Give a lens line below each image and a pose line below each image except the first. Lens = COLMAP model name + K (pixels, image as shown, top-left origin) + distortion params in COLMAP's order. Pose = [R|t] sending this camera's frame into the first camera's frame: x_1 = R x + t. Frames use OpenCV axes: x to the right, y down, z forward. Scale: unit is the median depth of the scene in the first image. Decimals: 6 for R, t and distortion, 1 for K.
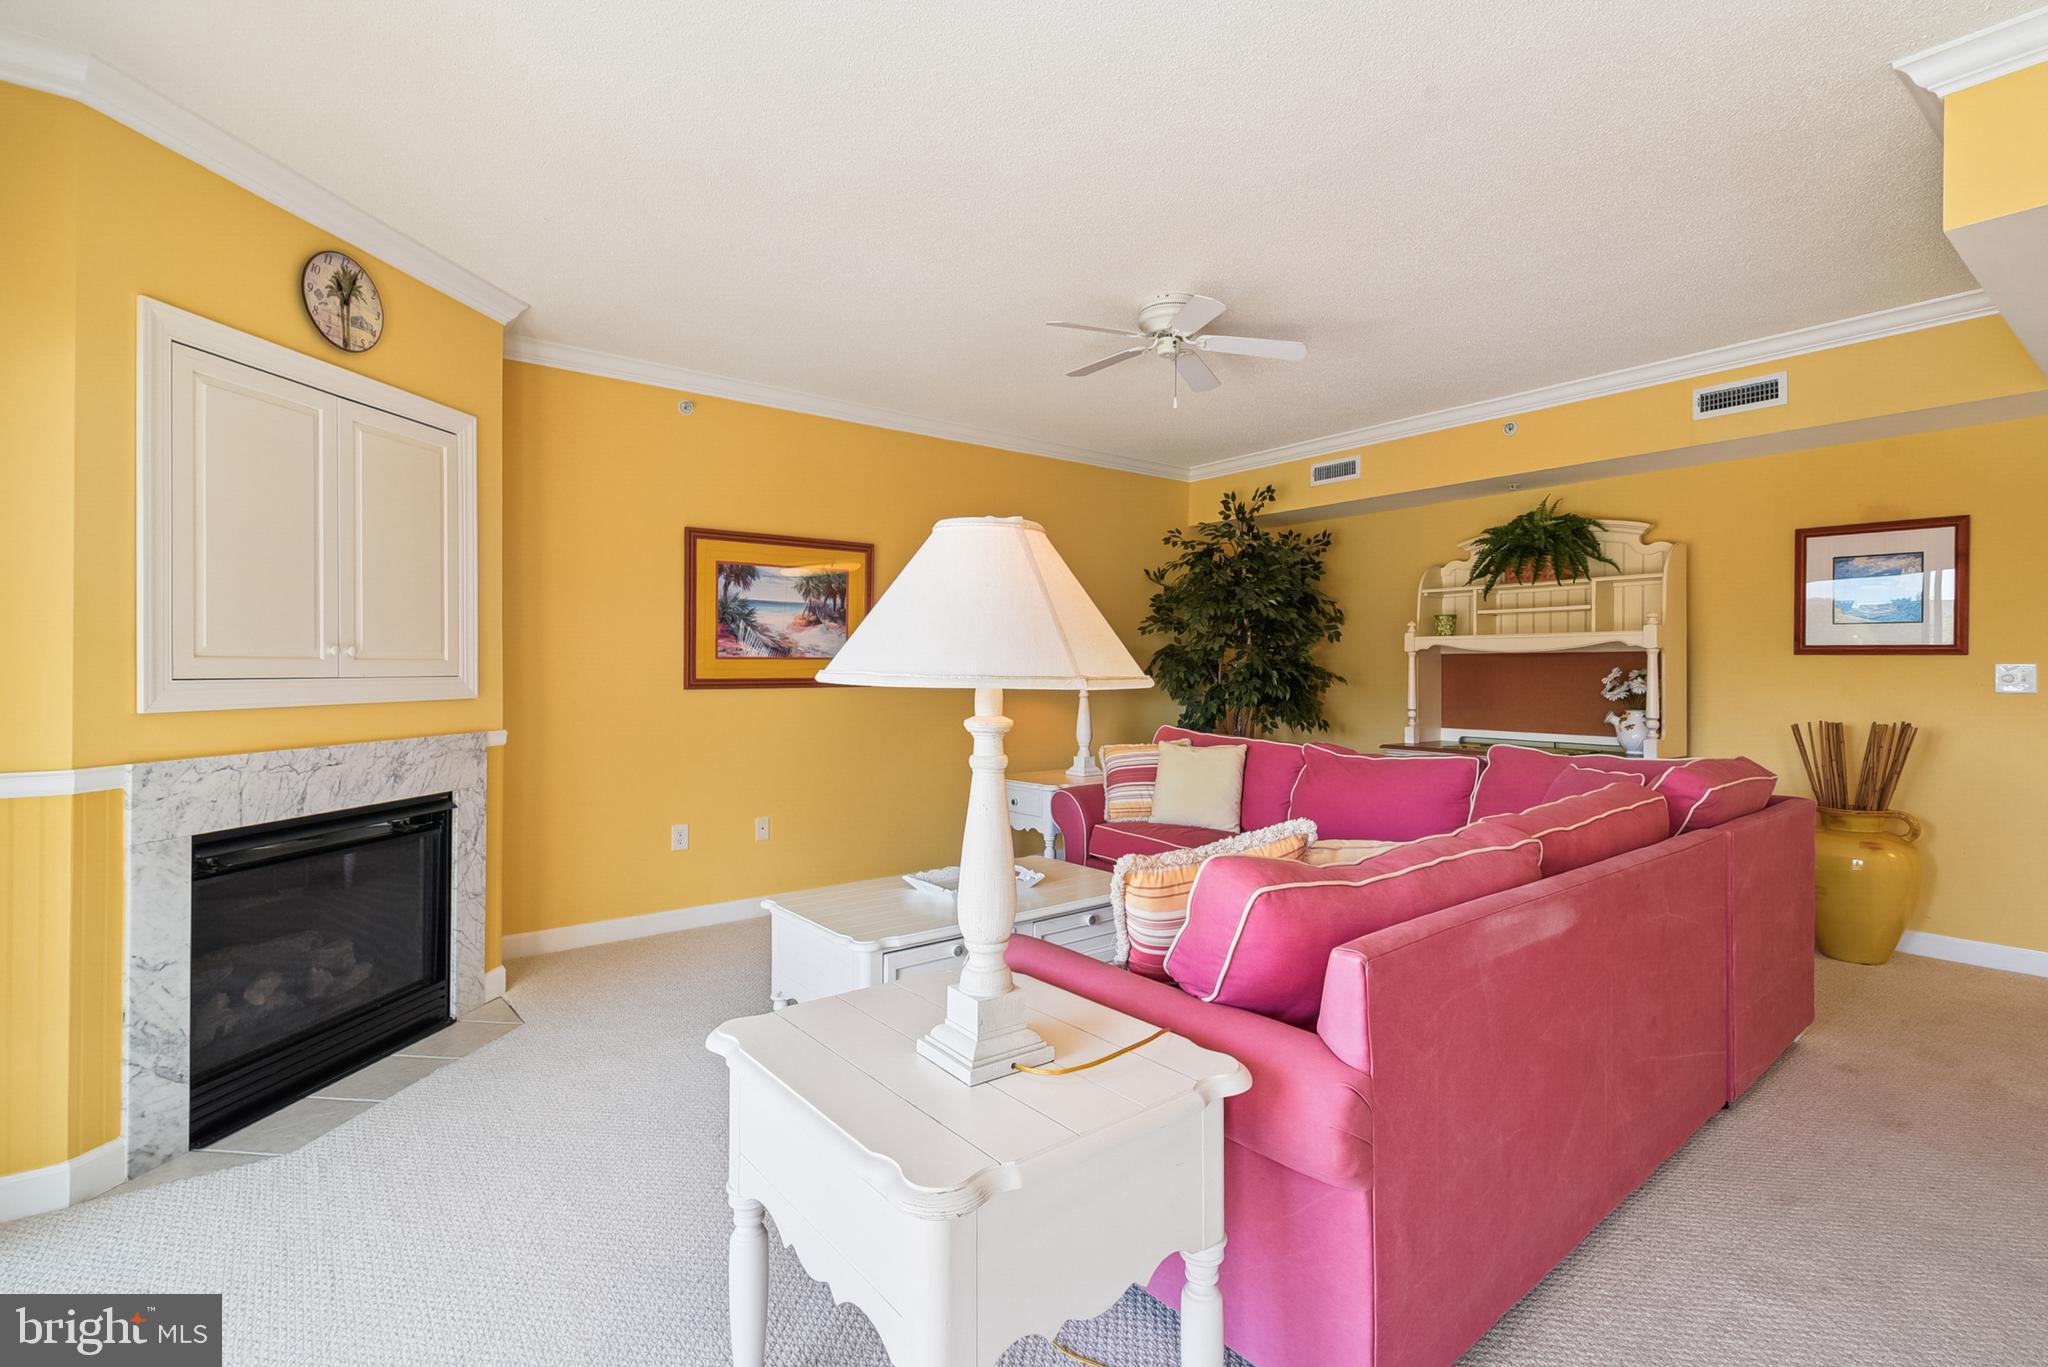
lens RADIAL K [[963.9, 0, 1004.6], [0, 963.9, 665.7], [0, 0, 1]] dist [-0.001069, -0.000412]
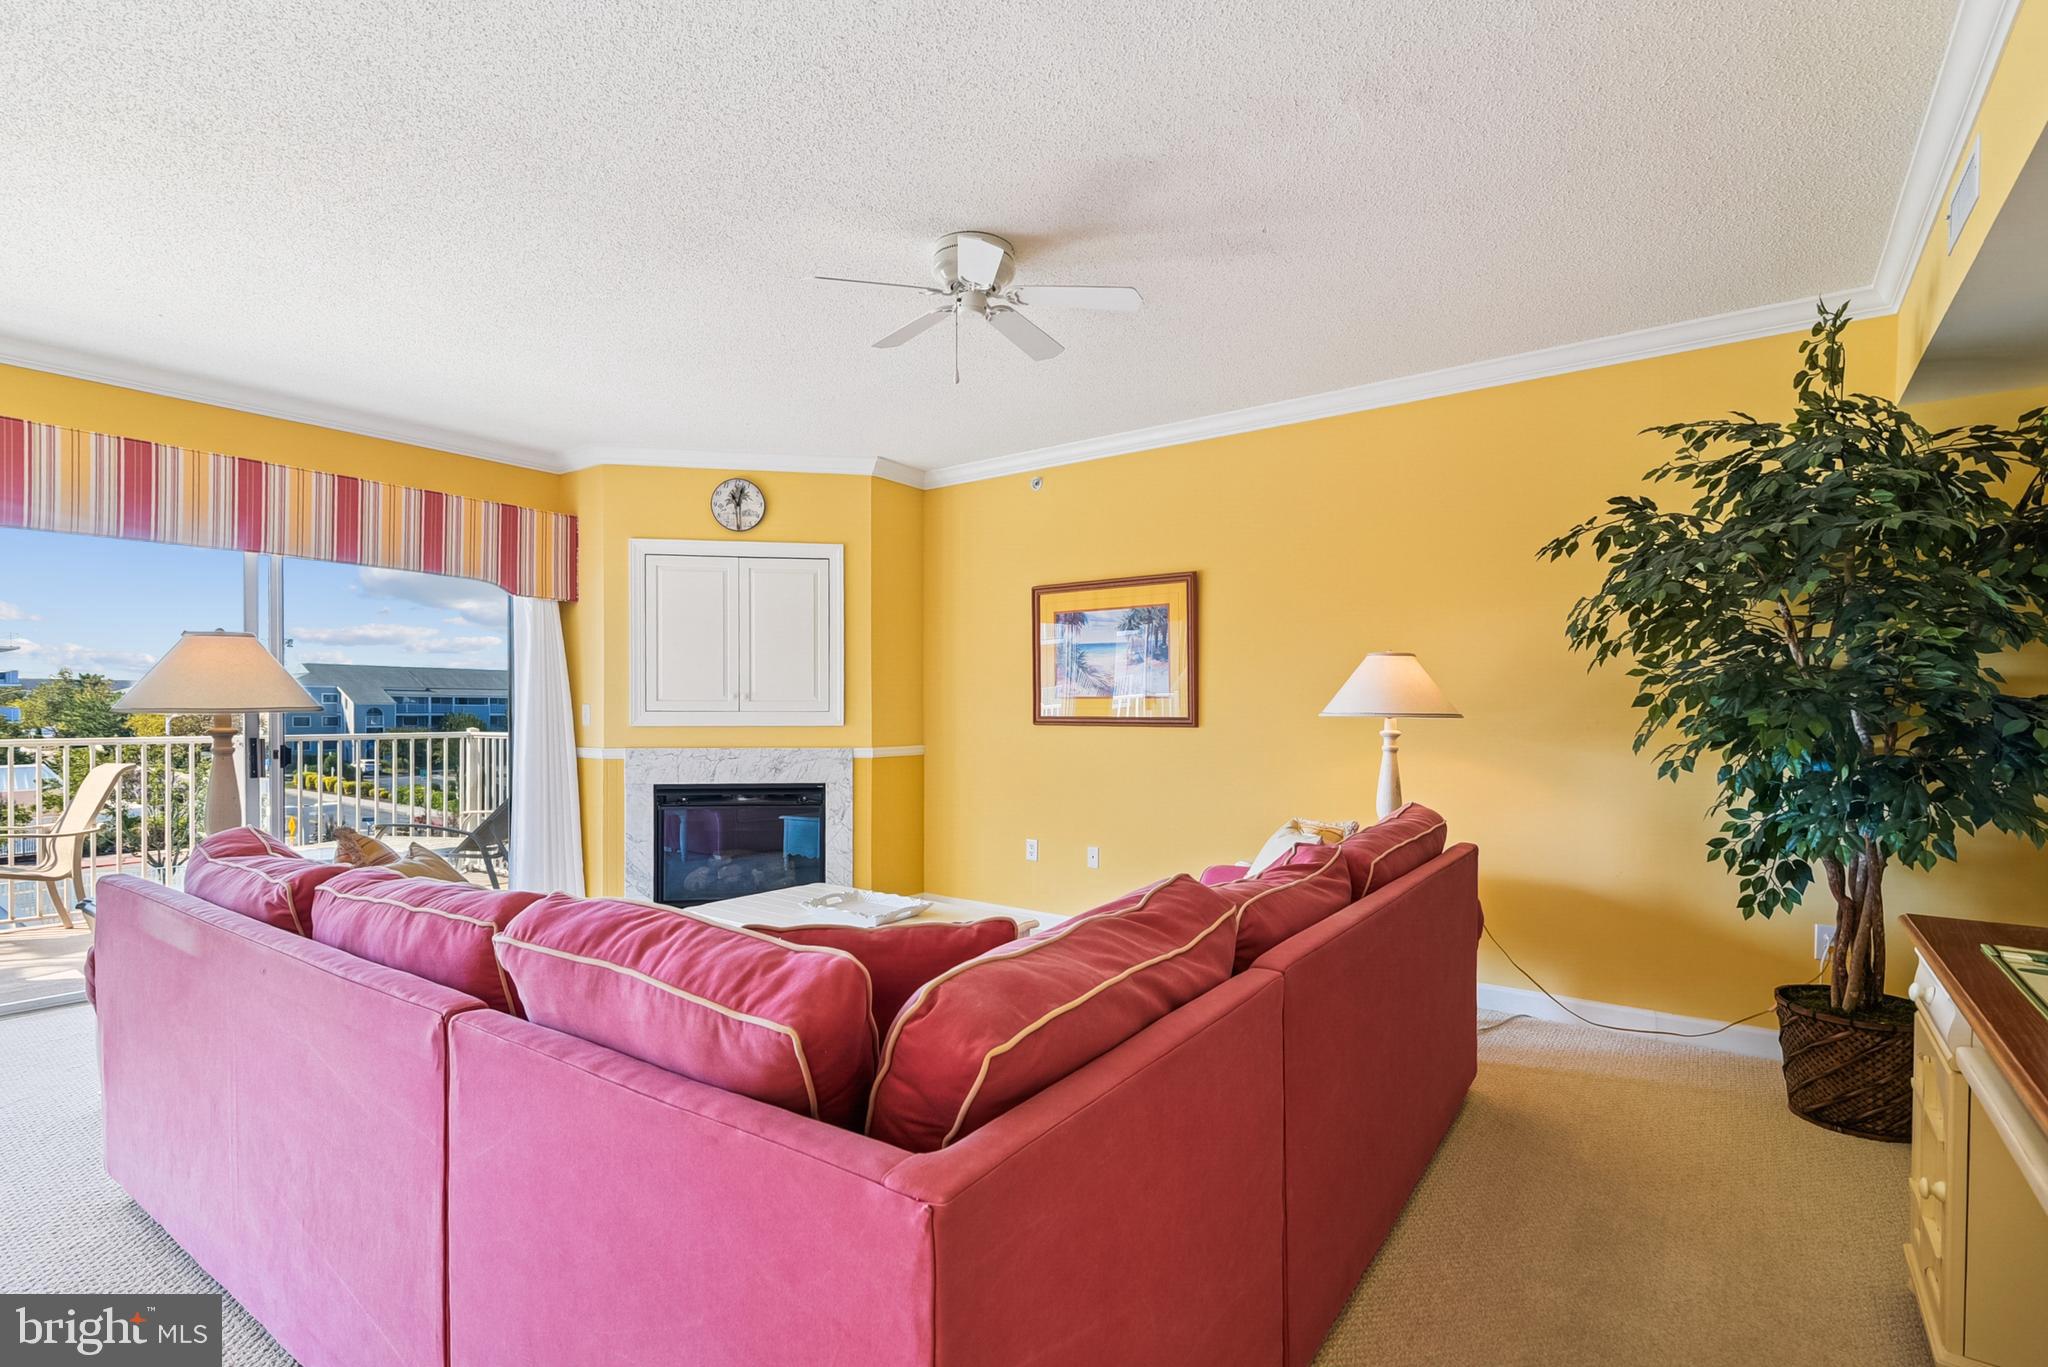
lens RADIAL K [[944.4, 0, 1020.6], [0, 944.4, 712.2], [0, 0, 1]] dist [0.031605, -0.018057]
pose [[0.259945, 0.007669, -0.965593, 1.107771], [0.000481, 0.999967, 0.008072, -0.000020], [0.965623, -0.002562, 0.259933, 0.981625]]
